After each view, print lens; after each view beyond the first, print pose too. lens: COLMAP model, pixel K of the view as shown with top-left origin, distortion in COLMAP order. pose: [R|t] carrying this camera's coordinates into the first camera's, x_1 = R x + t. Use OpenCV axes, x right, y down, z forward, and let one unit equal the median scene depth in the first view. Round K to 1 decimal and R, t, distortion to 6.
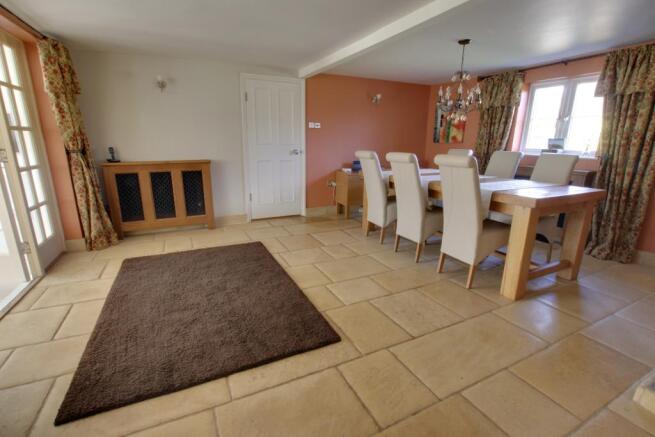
lens RADIAL K [[300.8, 0, 326.9], [0, 300.8, 221.2], [0, 0, 1]] dist [-0.031168, 0.000793]
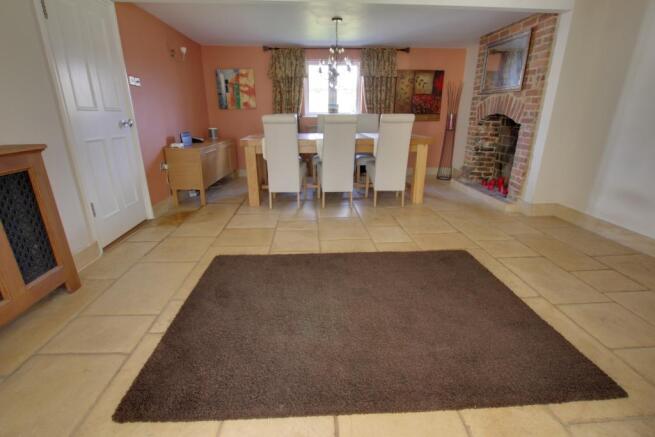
lens RADIAL K [[300.8, 0, 325.9], [0, 300.8, 219.2], [0, 0, 1]] dist [-0.031168, 0.000793]
pose [[0.391779, -0.309977, 0.866270, -0.548643], [0.239114, 0.943488, 0.229467, -0.083917], [-0.888444, 0.117237, 0.443759, 0.386465]]
